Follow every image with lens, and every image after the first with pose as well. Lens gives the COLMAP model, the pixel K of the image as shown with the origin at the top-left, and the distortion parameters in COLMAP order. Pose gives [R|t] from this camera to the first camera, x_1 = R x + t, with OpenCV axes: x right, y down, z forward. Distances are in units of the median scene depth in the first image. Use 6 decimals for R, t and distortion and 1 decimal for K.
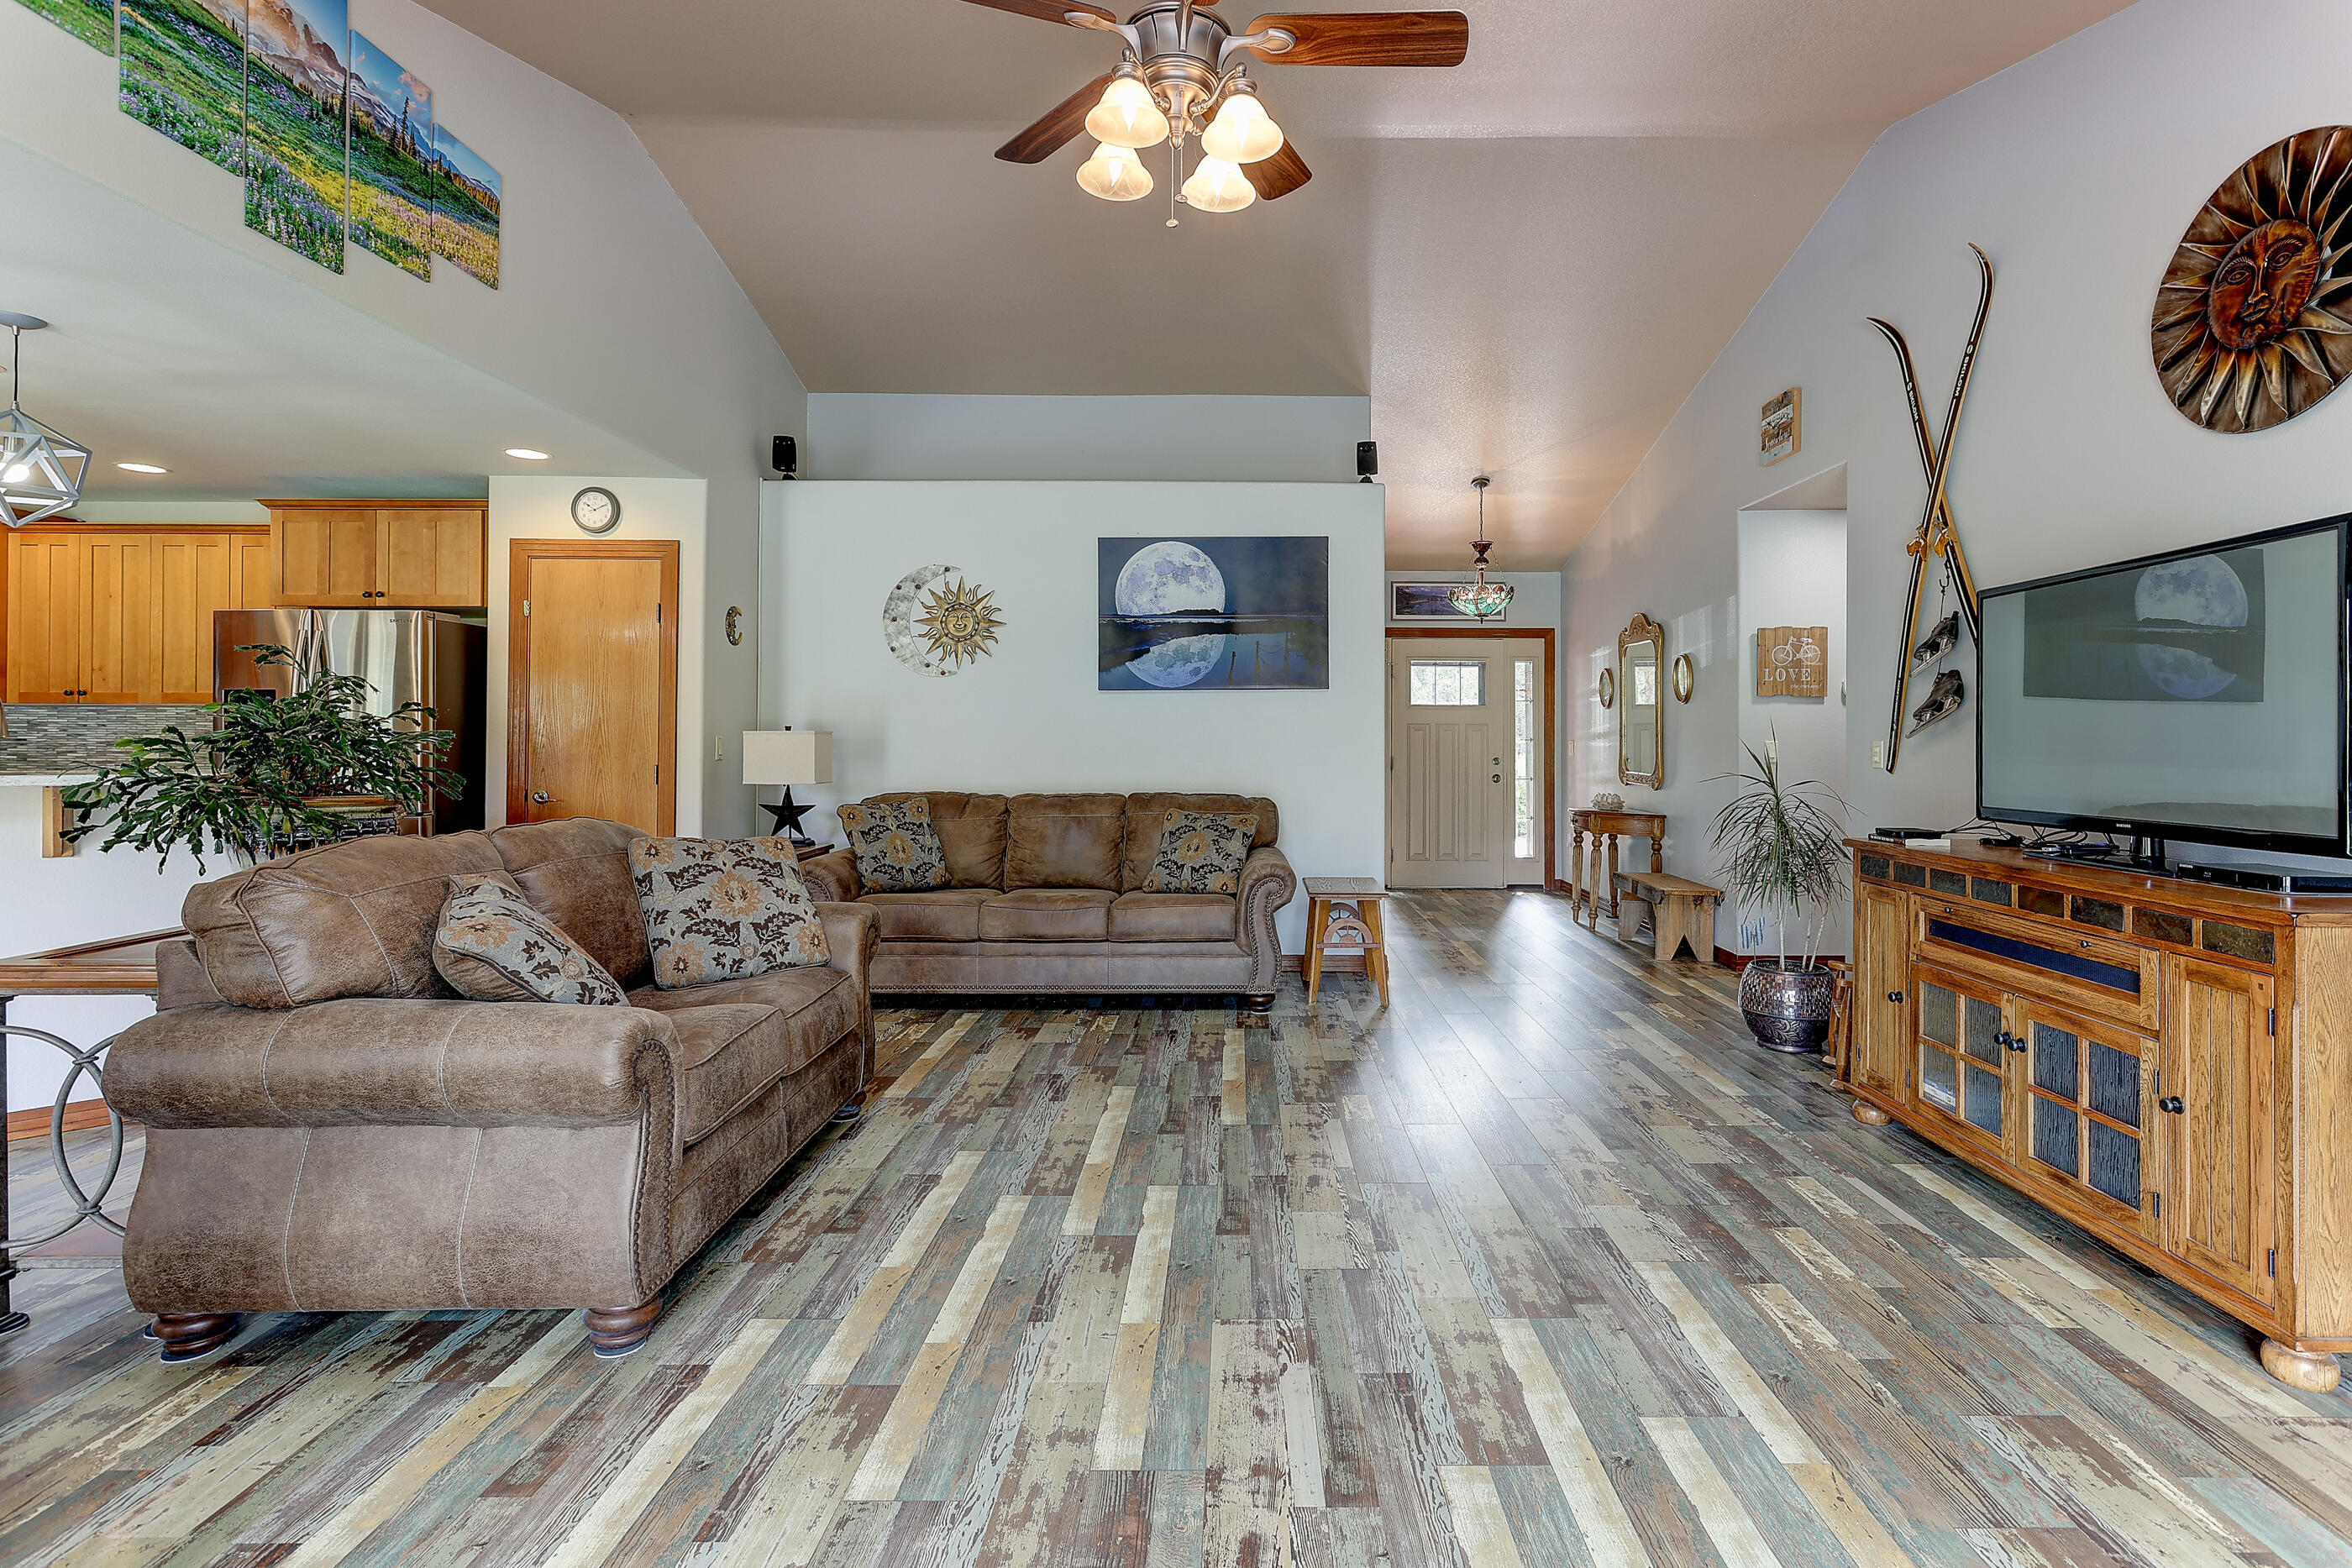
lens RADIAL K [[1148.6, 0, 1234.9], [0, 1148.6, 737.9], [0, 0, 1]] dist [-0.002881, 0.003509]
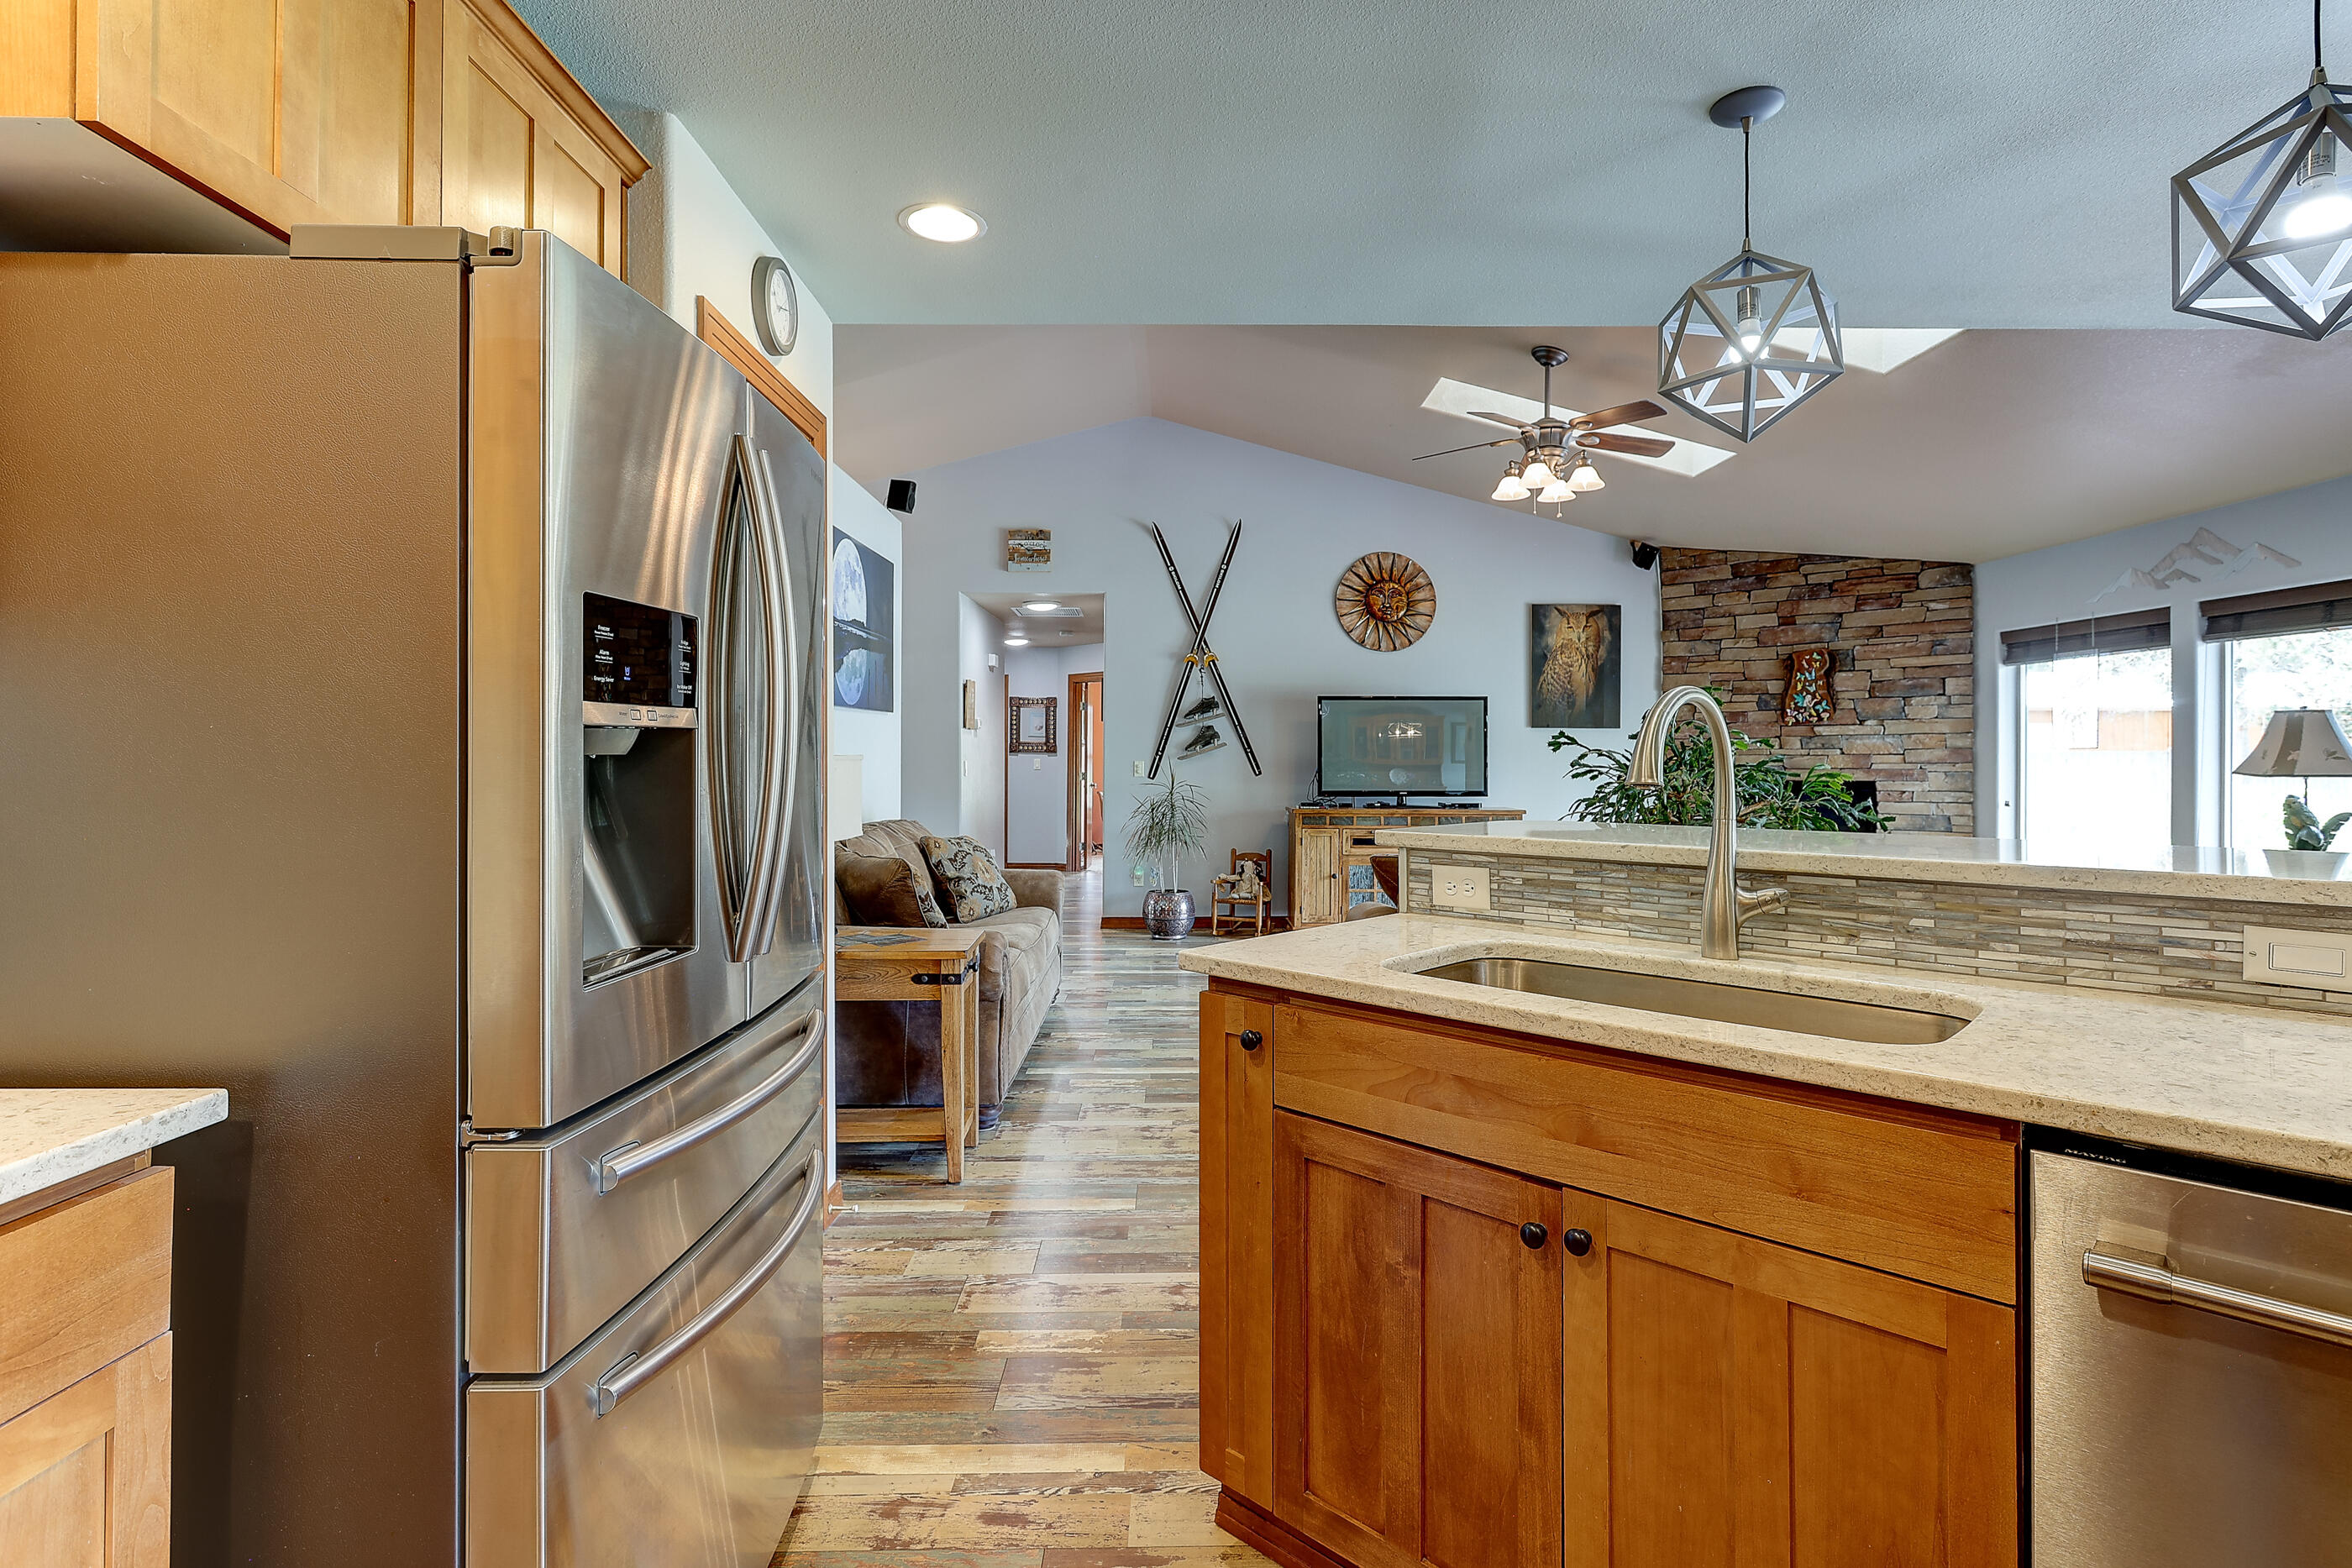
lens RADIAL K [[1148.6, 0, 1186.7], [0, 1148.6, 745.5], [0, 0, 1]] dist [-0.002881, 0.003509]
pose [[-0.017991, 0.010416, 0.999784, -1.515098], [-0.004921, 0.999933, -0.010506, -0.005151], [-0.999826, -0.005109, -0.017939, 1.204218]]
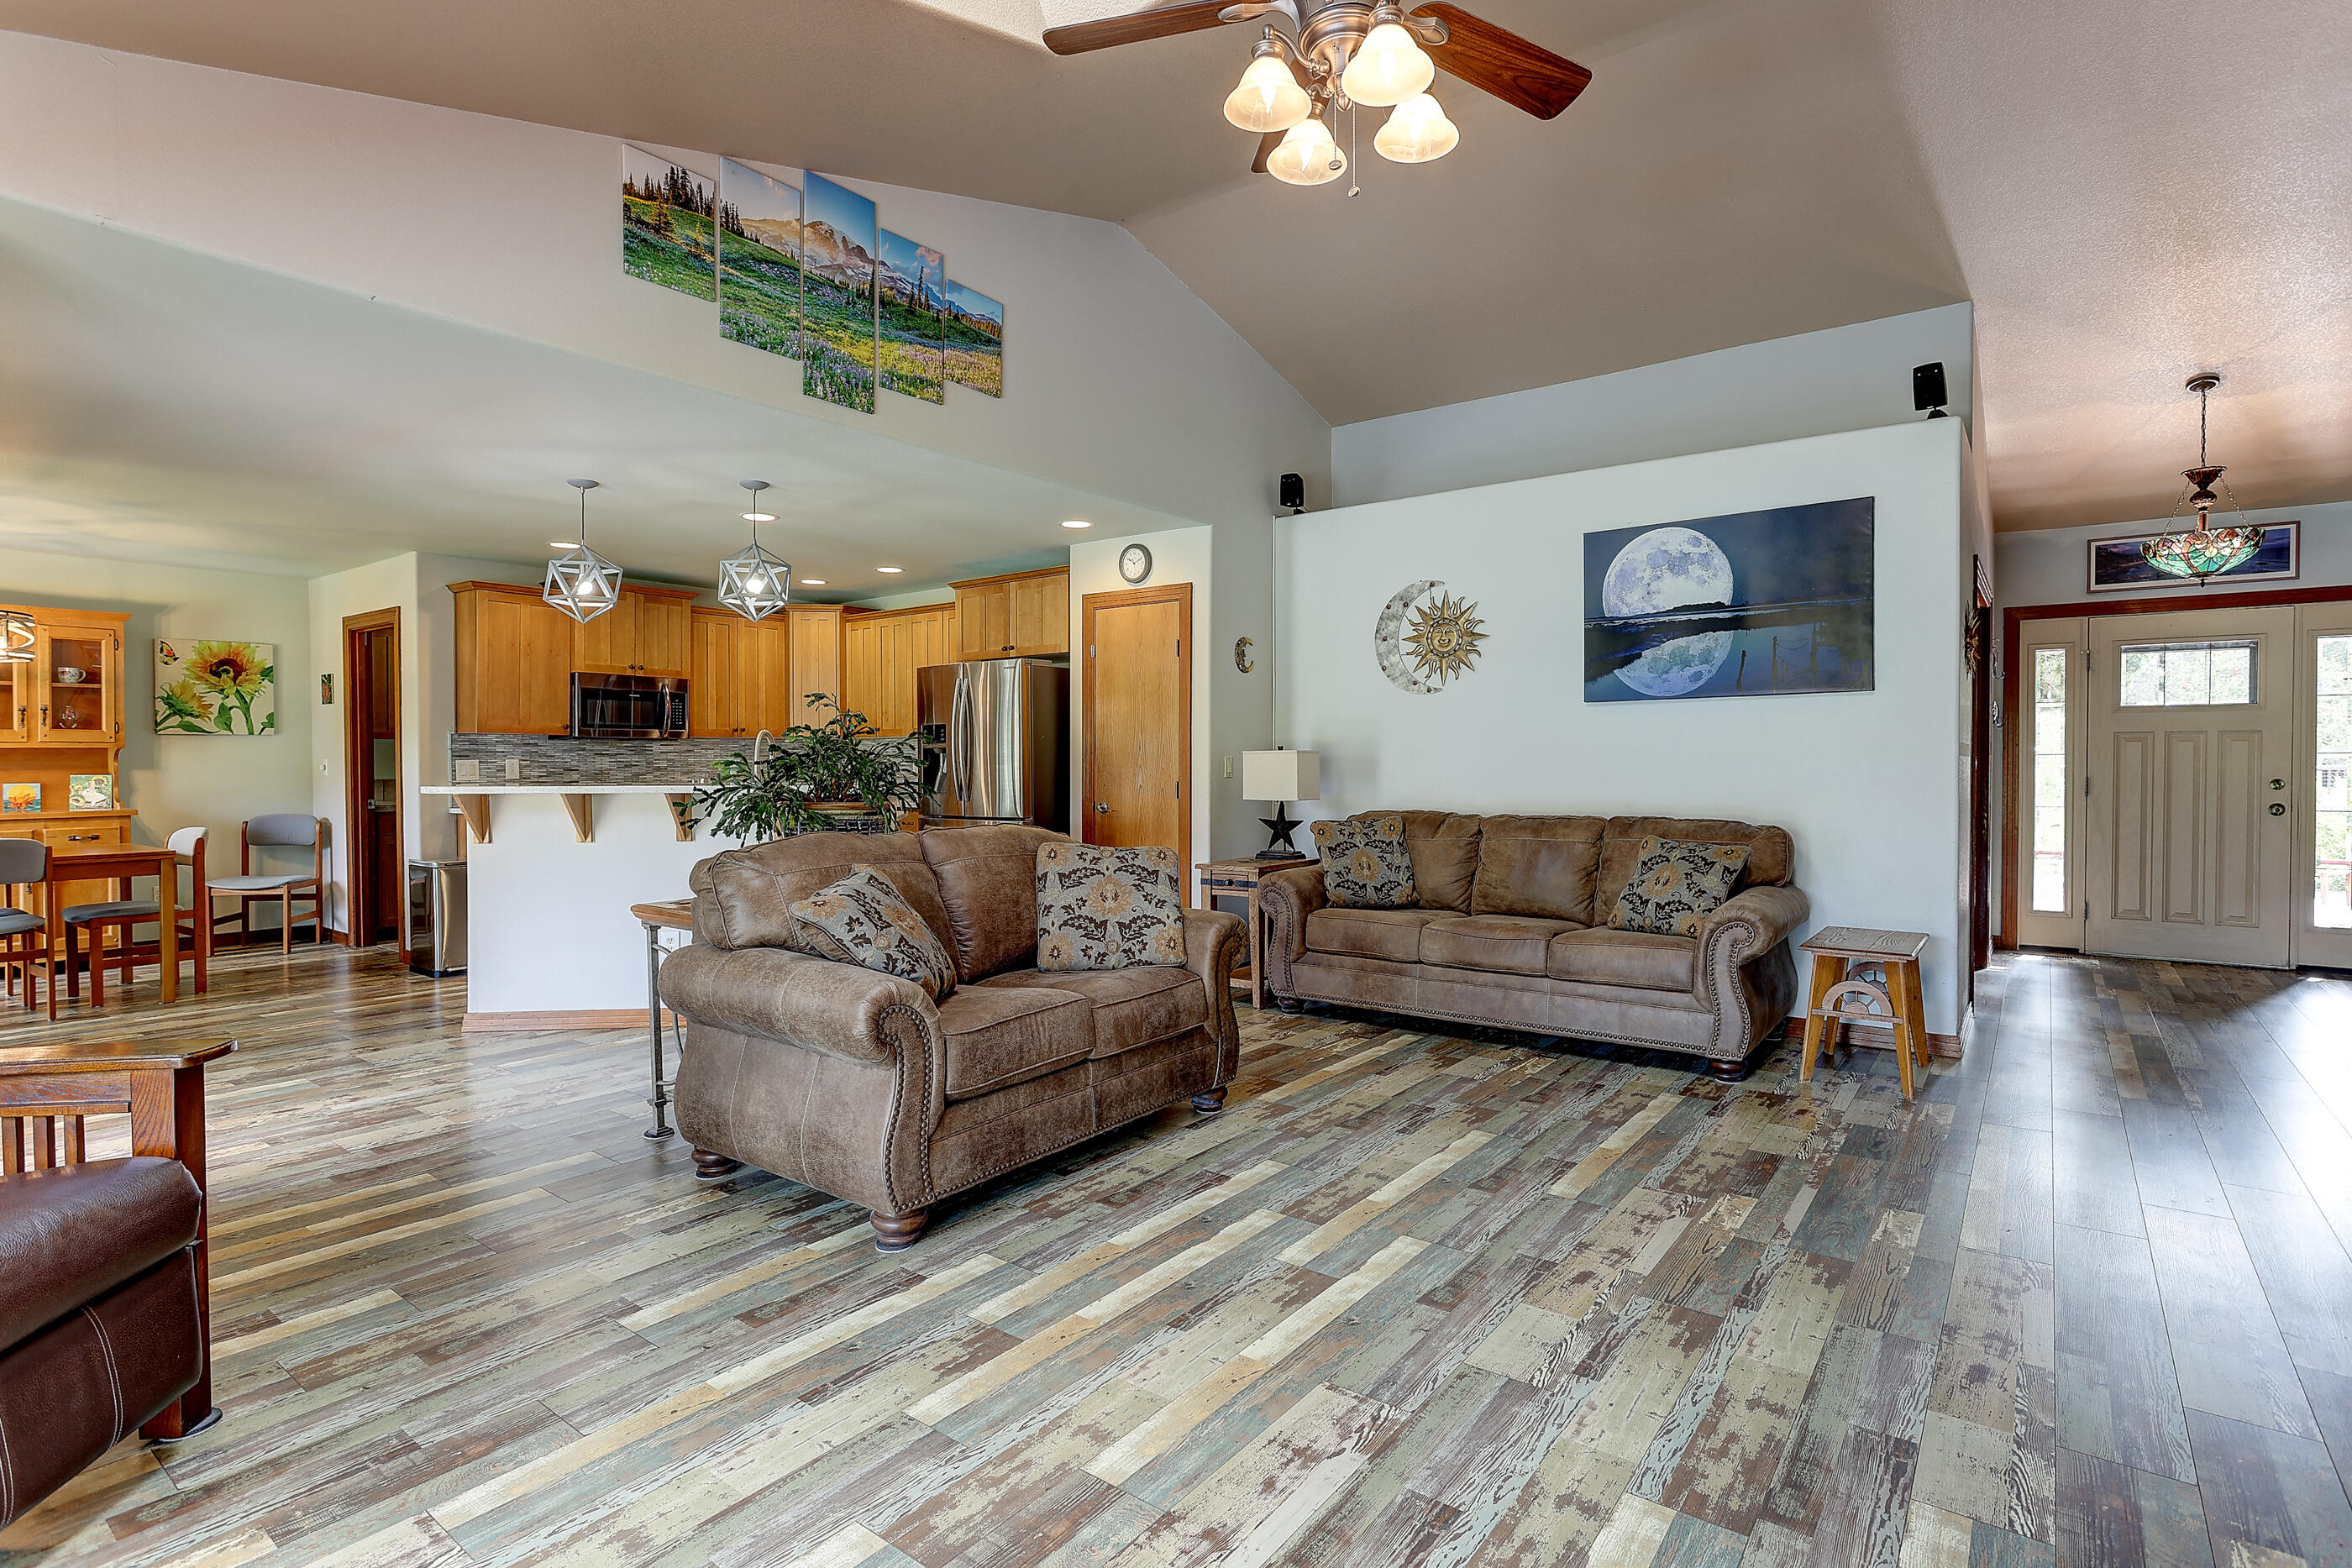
lens RADIAL K [[1158.0, 0, 1179.0], [0, 1158.0, 782.0], [0, 0, 1]] dist [-0.014844, 0.002781]
pose [[0.788862, 0.006727, -0.614534, 0.305167], [0.006988, 0.999777, 0.019914, 0.001587], [0.614531, -0.020004, 0.788639, 0.133928]]
